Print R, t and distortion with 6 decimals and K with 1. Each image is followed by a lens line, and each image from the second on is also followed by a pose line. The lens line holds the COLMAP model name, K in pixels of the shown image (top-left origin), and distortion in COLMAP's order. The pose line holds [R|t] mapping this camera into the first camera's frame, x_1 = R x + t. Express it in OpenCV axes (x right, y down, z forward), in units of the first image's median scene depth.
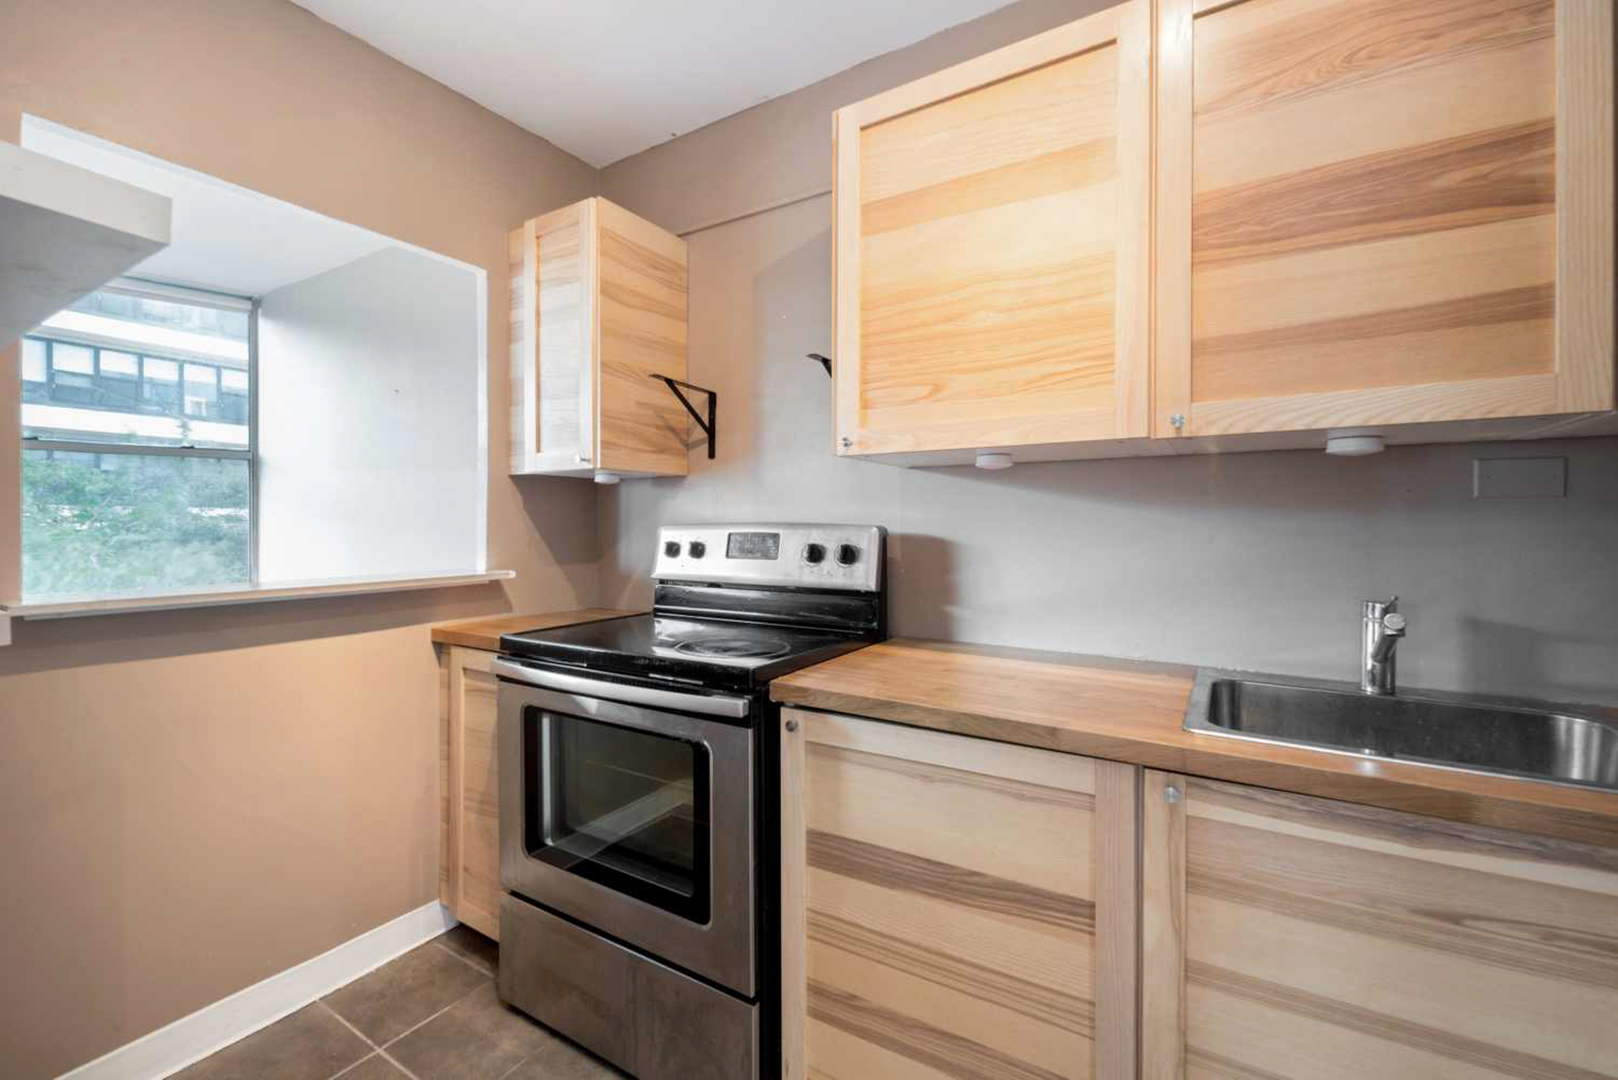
lens RADIAL K [[713.0, 0, 808.2], [0, 713.0, 533.2], [0, 0, 1]] dist [-0.000663, -0.000347]
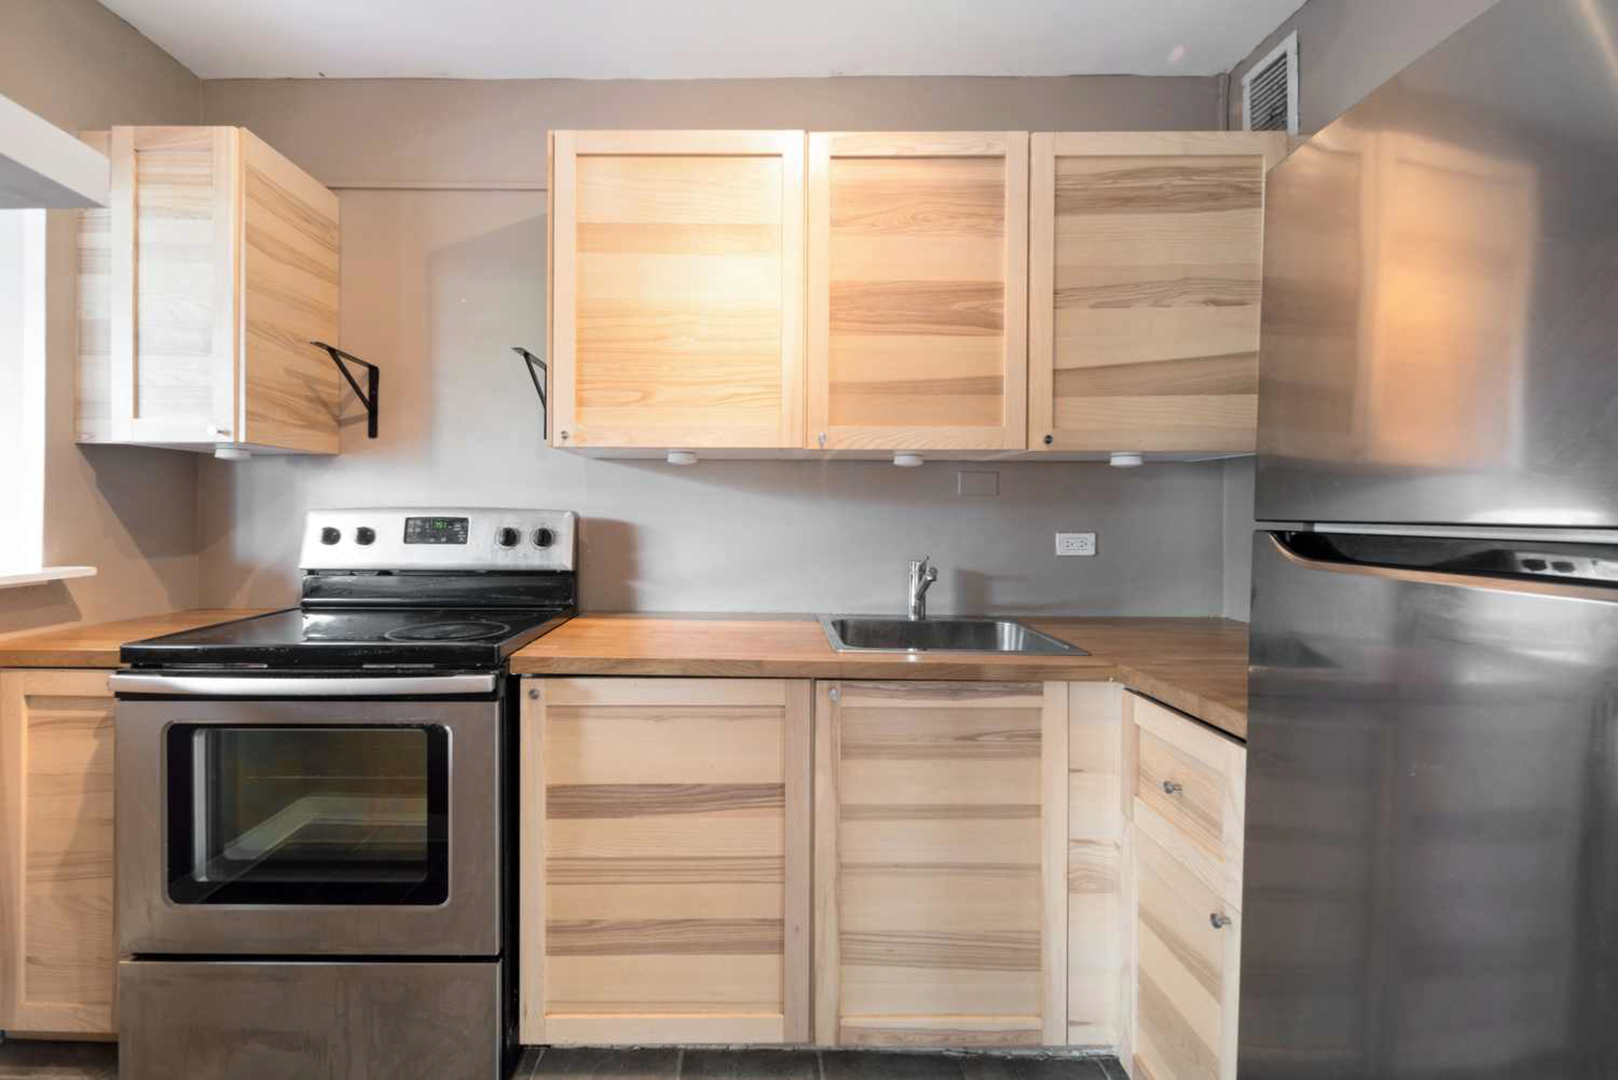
lens RADIAL K [[722.5, 0, 809.0], [0, 722.5, 518.9], [0, 0, 1]] dist [-0.000953, -0.000411]
pose [[0.808305, -0.003110, 0.588755, -0.297592], [0.001706, 0.999994, 0.002940, -0.000377], [-0.588761, -0.001372, 0.808306, -0.126941]]
